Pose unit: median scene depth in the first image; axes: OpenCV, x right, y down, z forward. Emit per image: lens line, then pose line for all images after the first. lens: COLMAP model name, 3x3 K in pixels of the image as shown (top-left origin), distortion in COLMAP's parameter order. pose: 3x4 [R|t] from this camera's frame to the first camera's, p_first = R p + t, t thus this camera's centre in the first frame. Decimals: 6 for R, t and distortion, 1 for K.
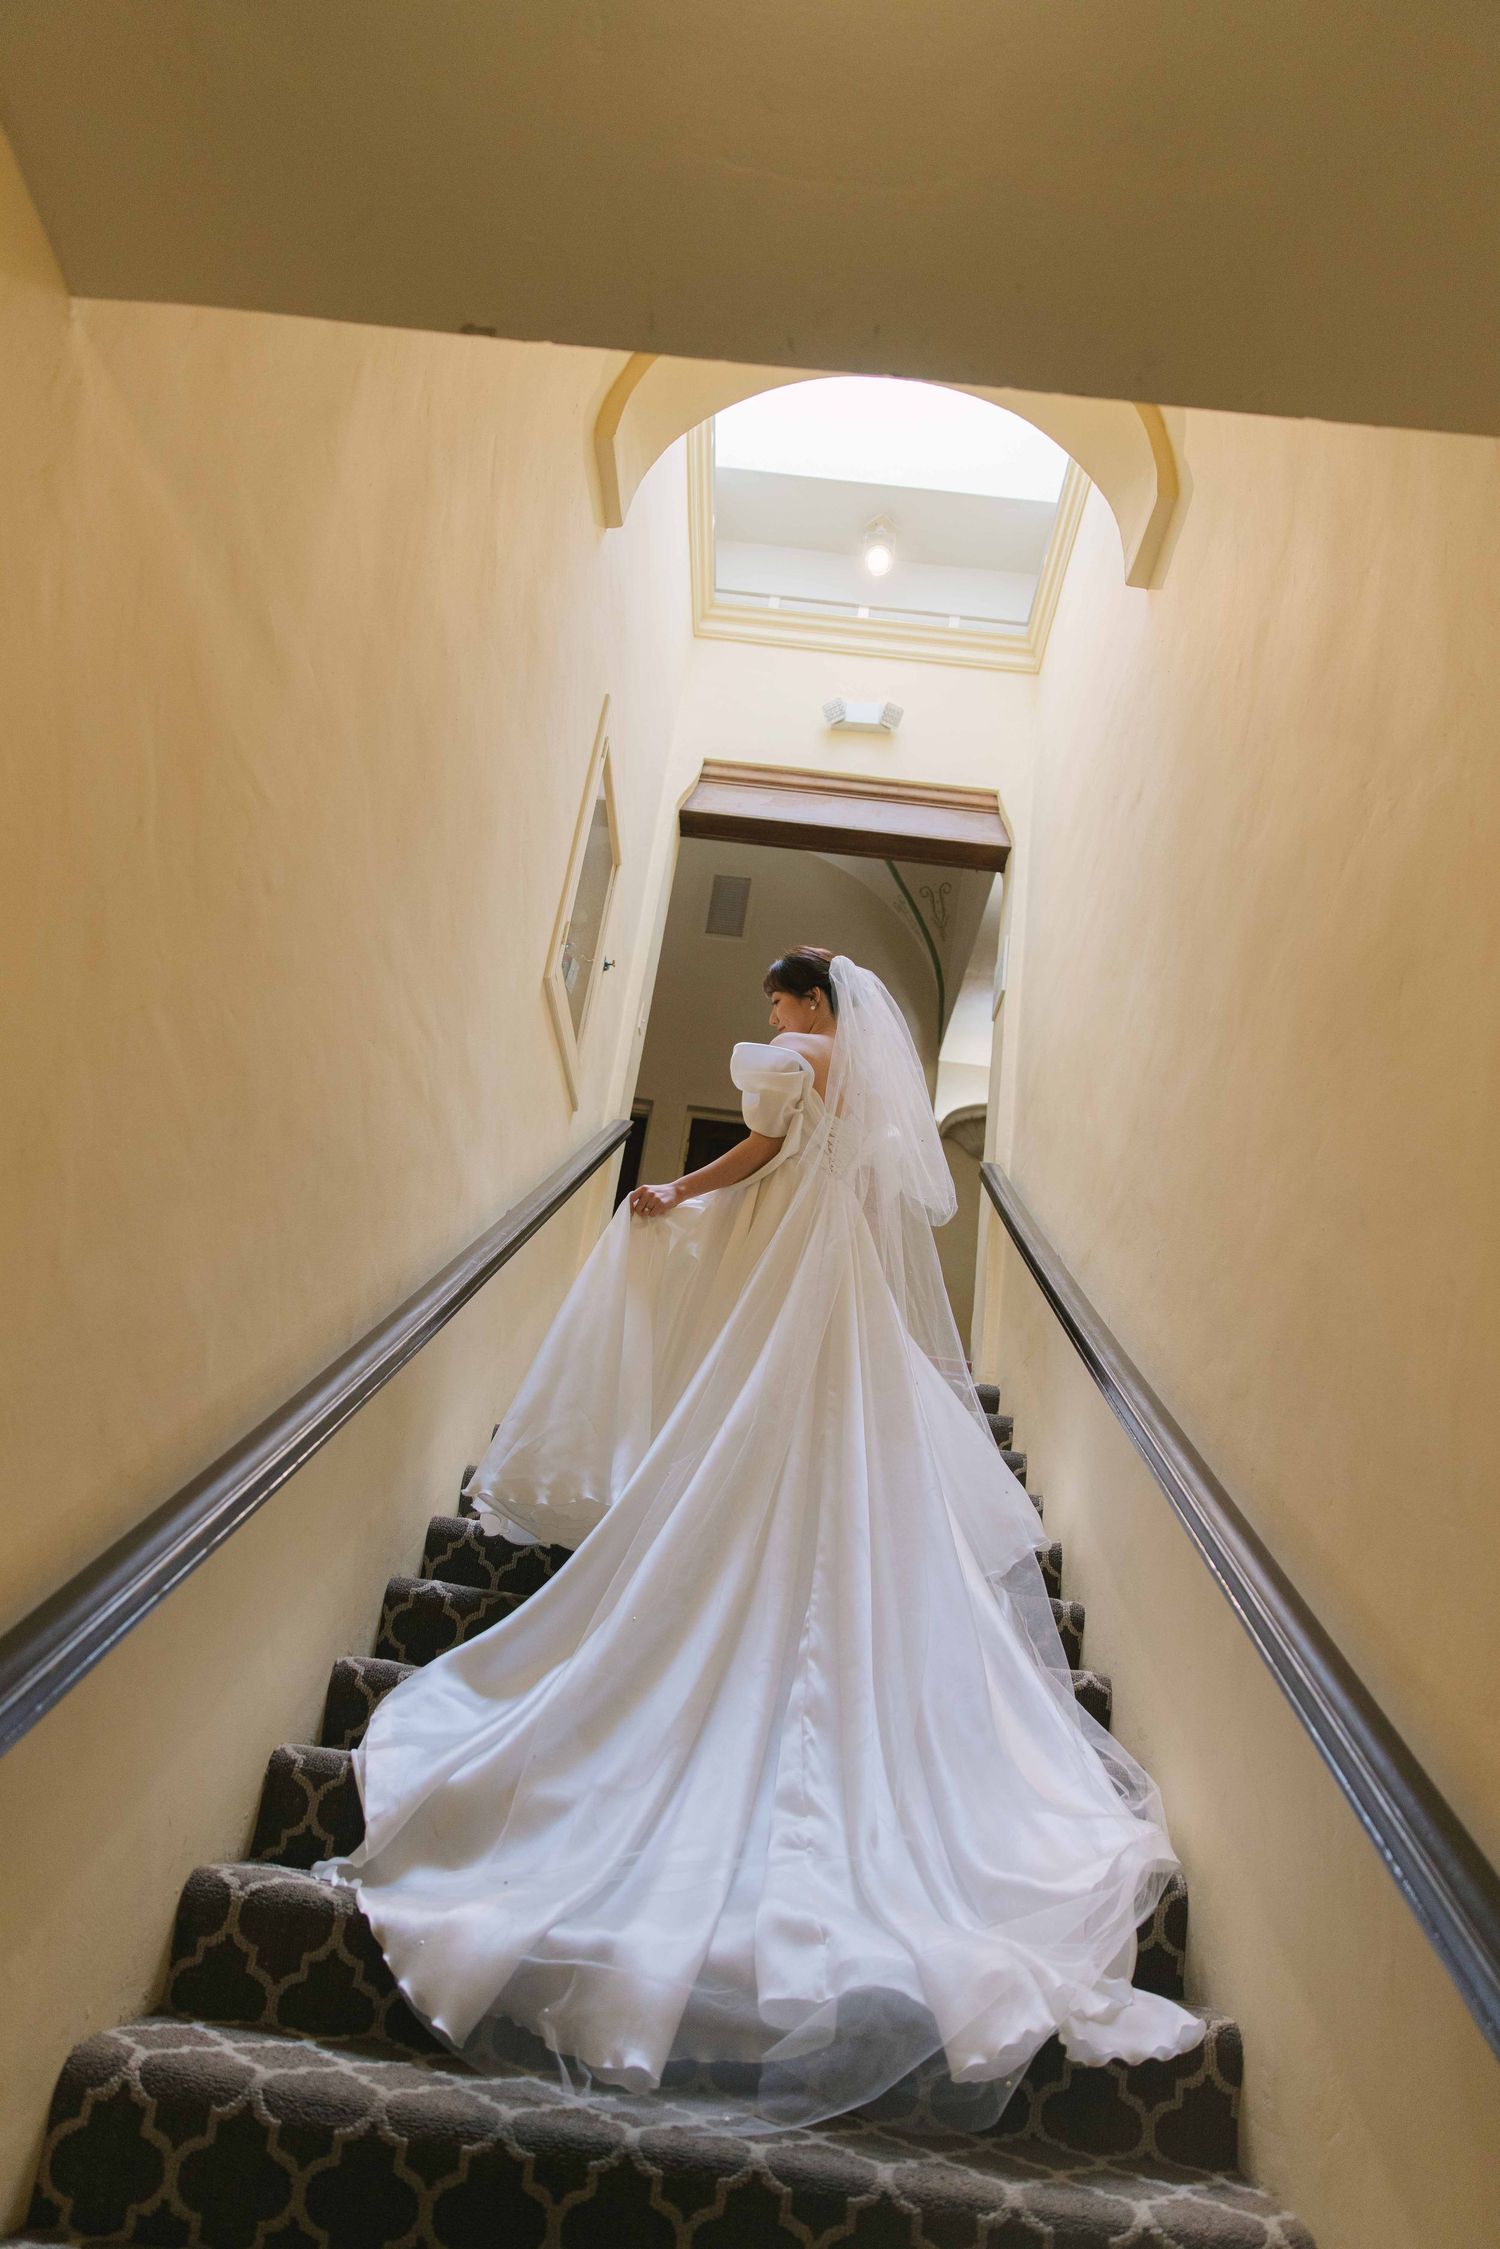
lens RADIAL K [[1541.5, 0, 750.0], [0, 1541.5, 1124.5], [0, 0, 1]] dist [-0.117860, -0.000092]
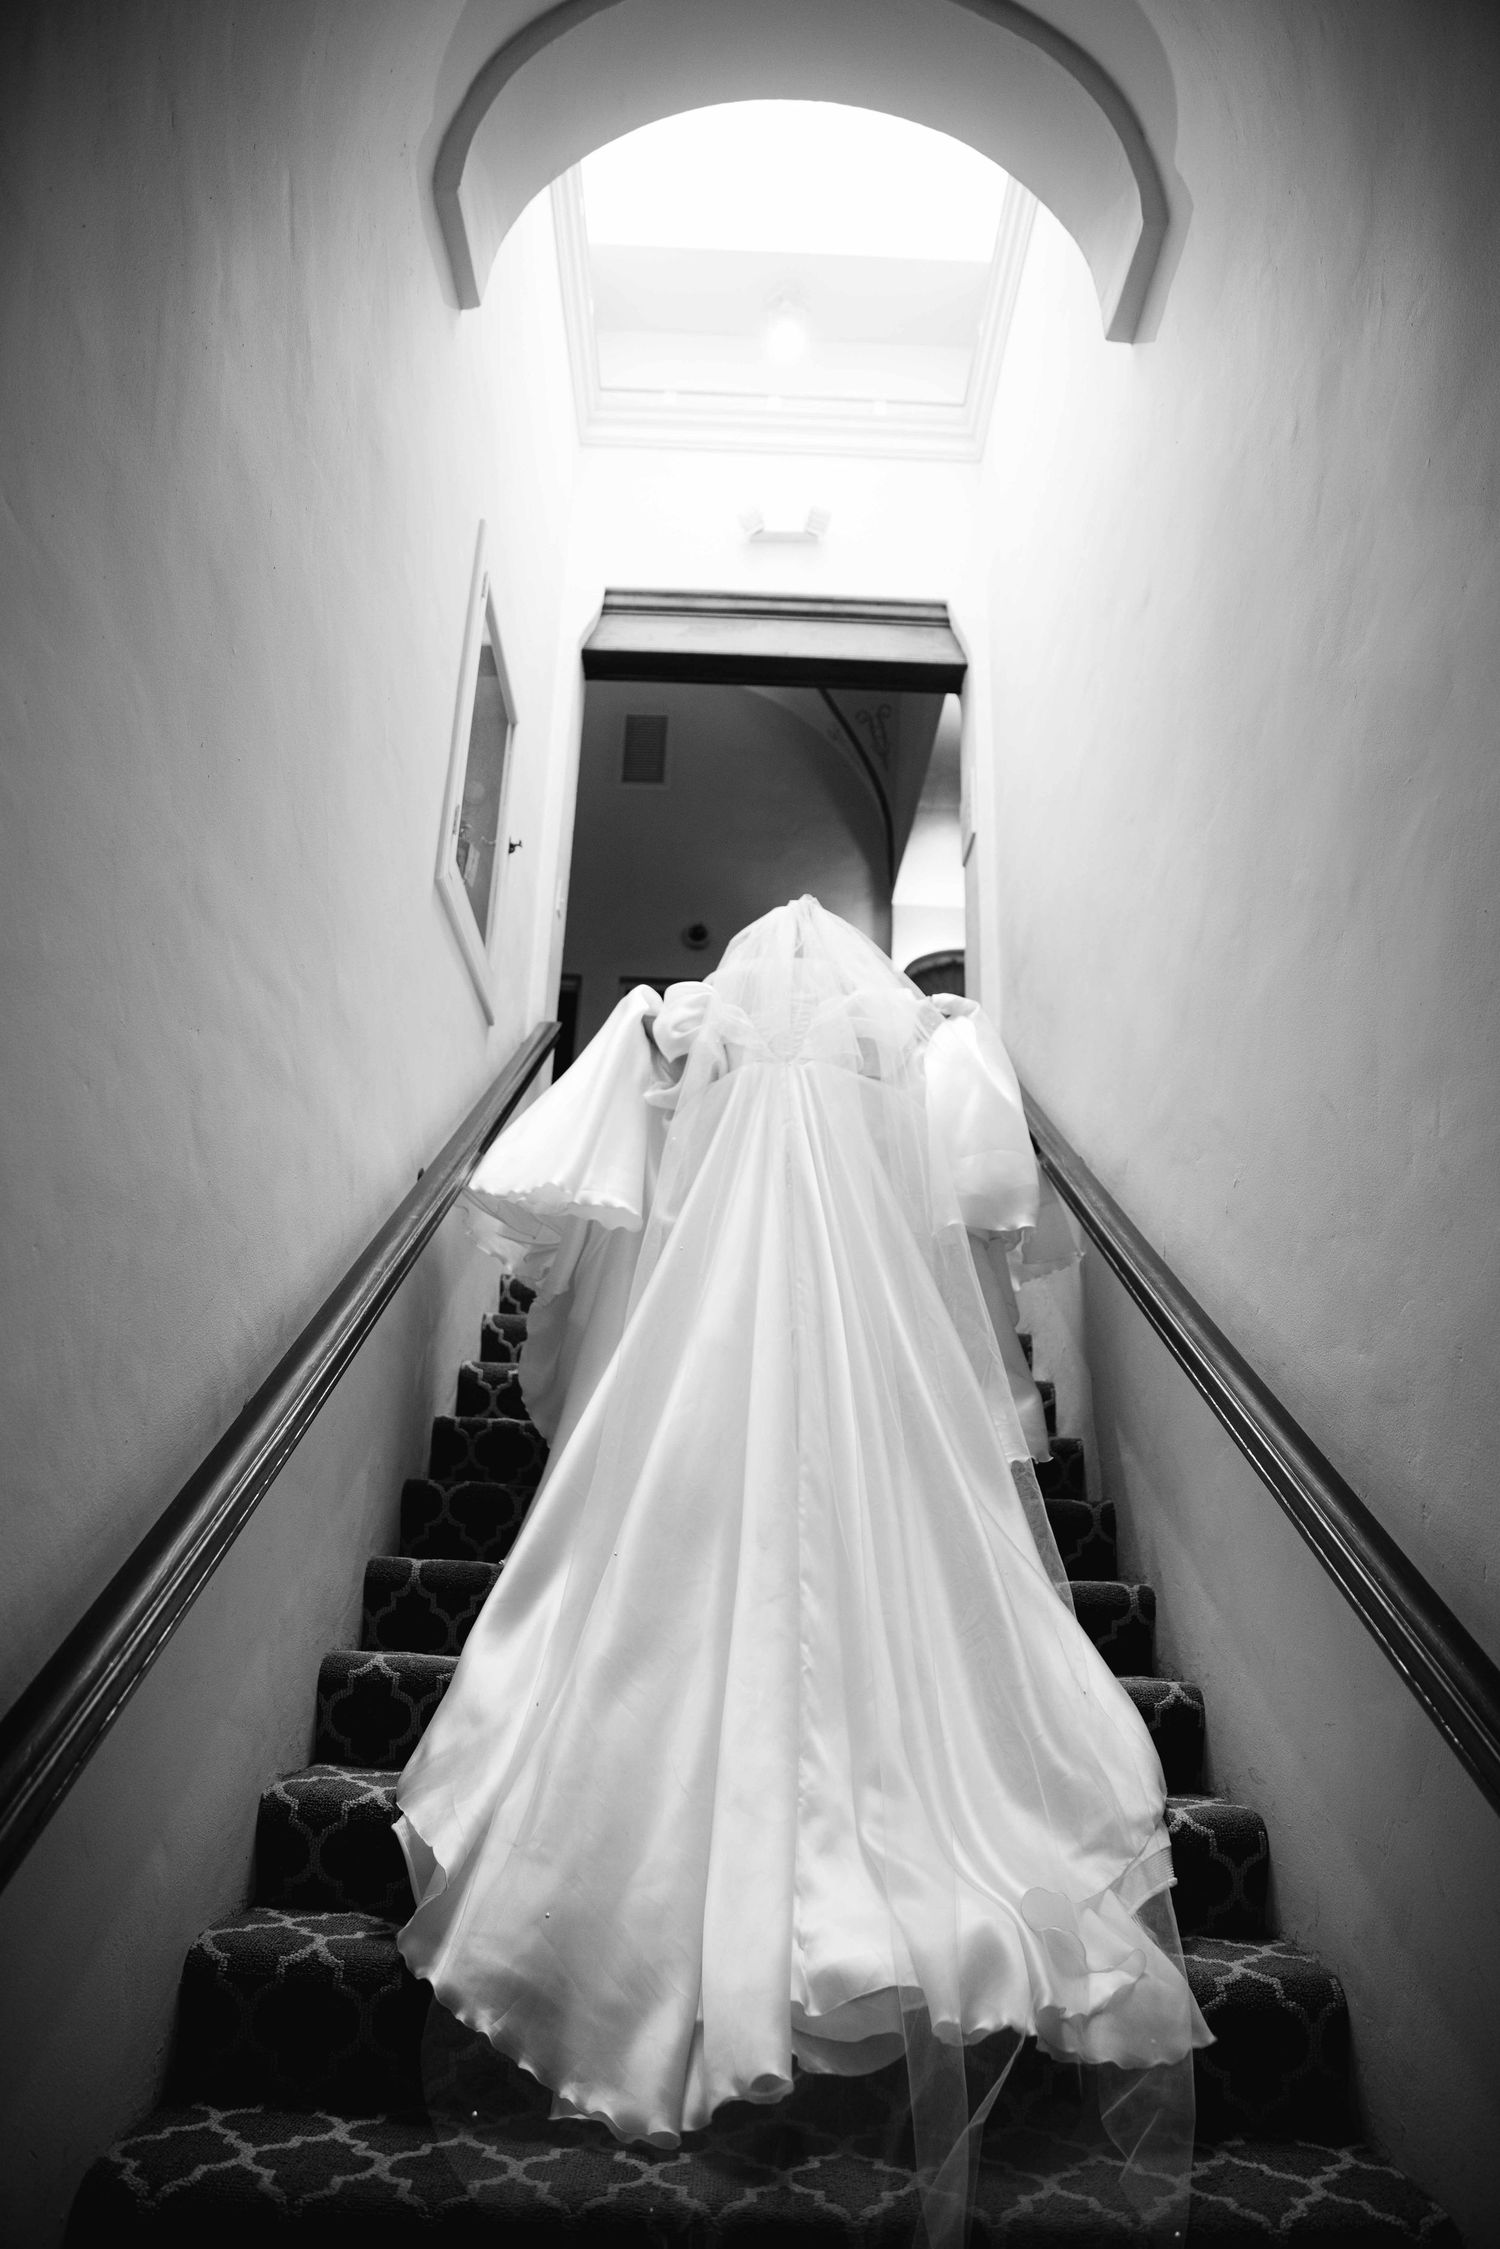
lens RADIAL K [[1530.5, 0, 786.6], [0, 1530.5, 1125.8], [0, 0, 1]] dist [-0.172483, 0.123248]
pose [[0.994117, -0.090542, 0.059446, -0.006308], [0.082800, 0.989092, 0.121825, -0.036210], [-0.069828, -0.116186, 0.990770, 0.135340]]
